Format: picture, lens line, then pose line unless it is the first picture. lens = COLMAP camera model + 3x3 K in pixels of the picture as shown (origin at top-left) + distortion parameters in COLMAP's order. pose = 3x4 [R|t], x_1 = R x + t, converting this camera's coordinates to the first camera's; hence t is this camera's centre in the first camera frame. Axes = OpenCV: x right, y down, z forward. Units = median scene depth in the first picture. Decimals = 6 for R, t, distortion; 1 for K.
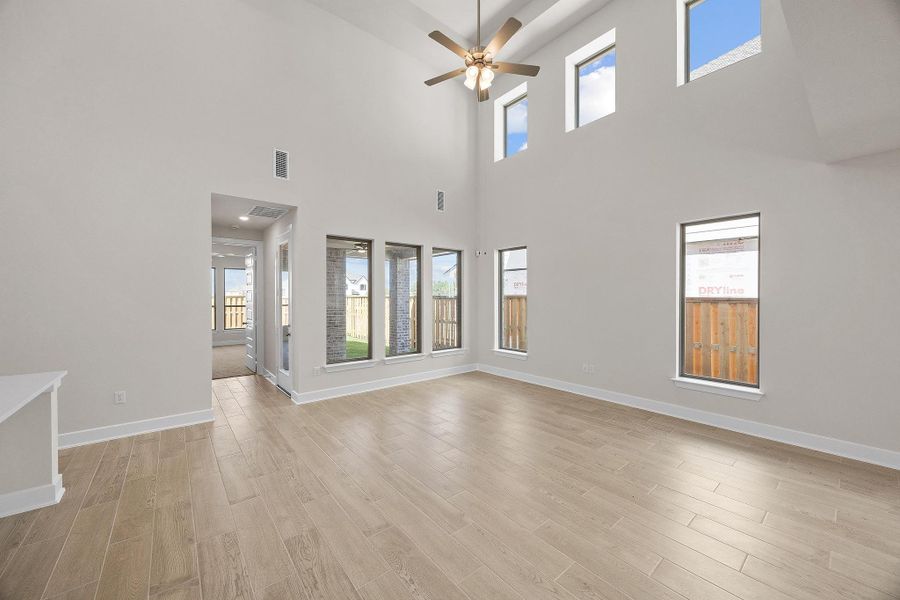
lens RADIAL K [[341.5, 0, 450.0], [0, 341.5, 300.0], [0, 0, 1]] dist [0.000109, -0.000065]
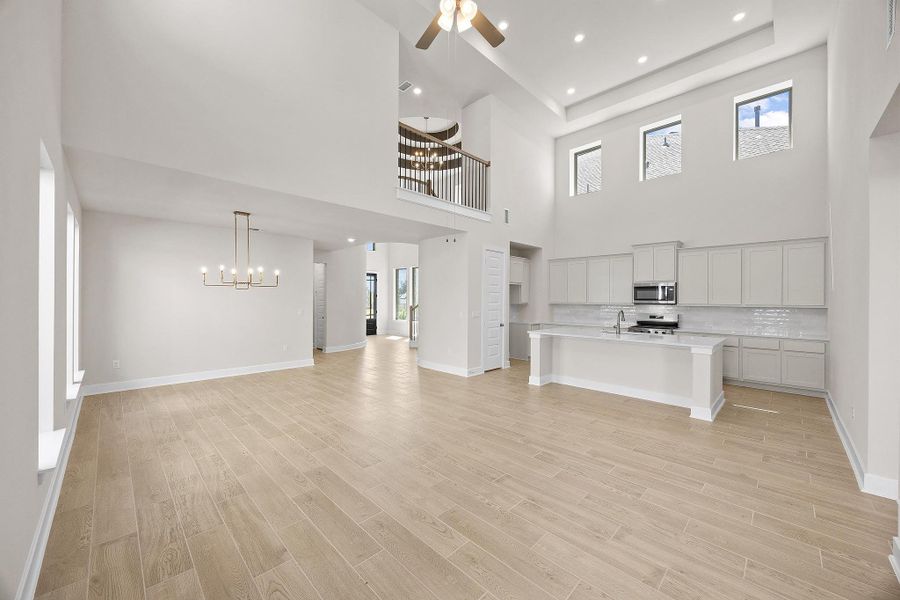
lens RADIAL K [[341.5, 0, 450.0], [0, 341.5, 300.0], [0, 0, 1]] dist [0.000109, -0.000065]
pose [[-0.994186, -0.005158, -0.107551, 0.192718], [-0.006130, 0.999943, 0.008716, -0.010875], [0.107500, 0.009325, -0.994161, 1.910185]]
